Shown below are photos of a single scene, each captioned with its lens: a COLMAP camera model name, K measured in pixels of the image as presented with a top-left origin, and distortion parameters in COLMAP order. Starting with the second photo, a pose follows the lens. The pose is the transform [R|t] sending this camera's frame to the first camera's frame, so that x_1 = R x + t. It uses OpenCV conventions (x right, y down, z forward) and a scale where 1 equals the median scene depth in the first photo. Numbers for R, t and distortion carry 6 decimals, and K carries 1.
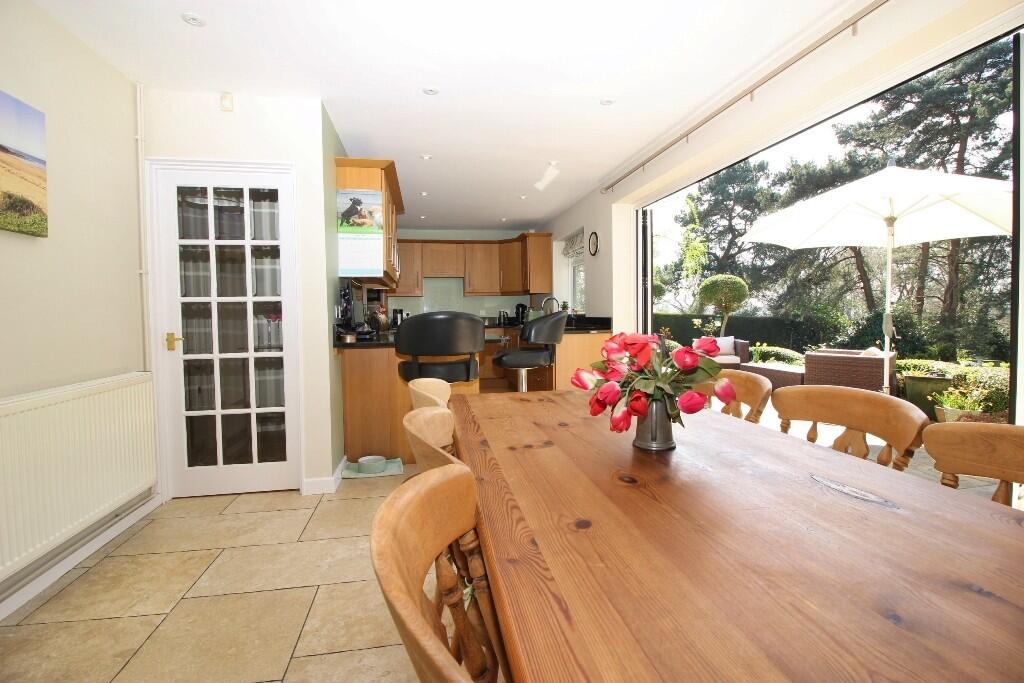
lens RADIAL K [[474.9, 0, 510.0], [0, 474.9, 338.5], [0, 0, 1]] dist [-0.024120, -0.000927]
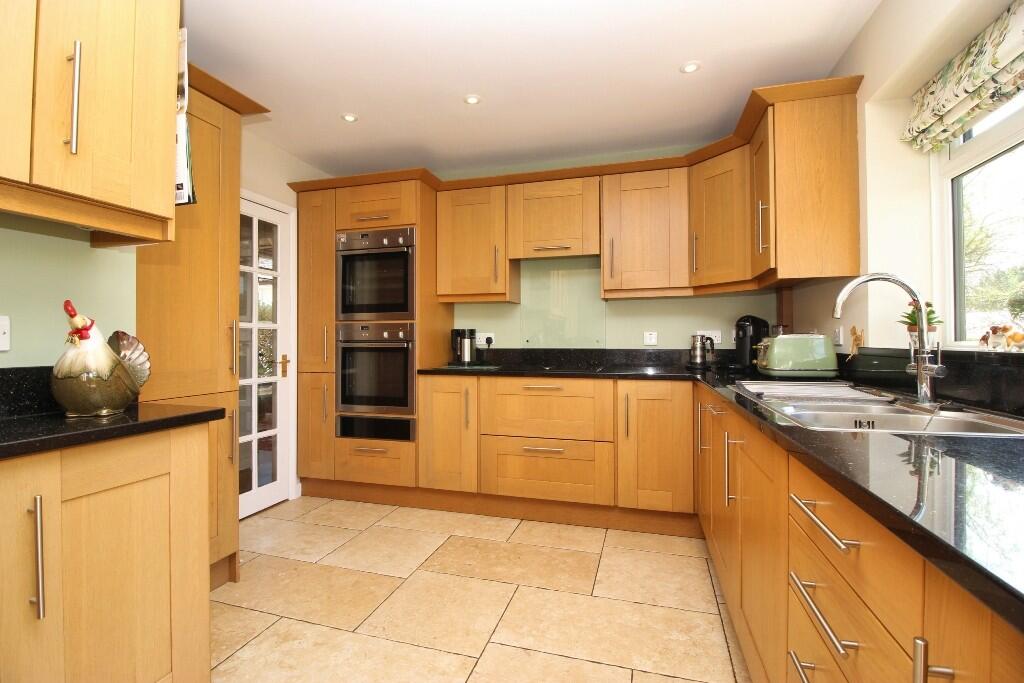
lens RADIAL K [[474.9, 0, 506.9], [0, 474.9, 337.4], [0, 0, 1]] dist [-0.024120, -0.000927]
pose [[0.893992, 0.009218, -0.447989, 0.019595], [-0.029229, 0.998859, -0.037775, -0.036887], [0.447129, 0.046865, 0.893241, 0.592607]]
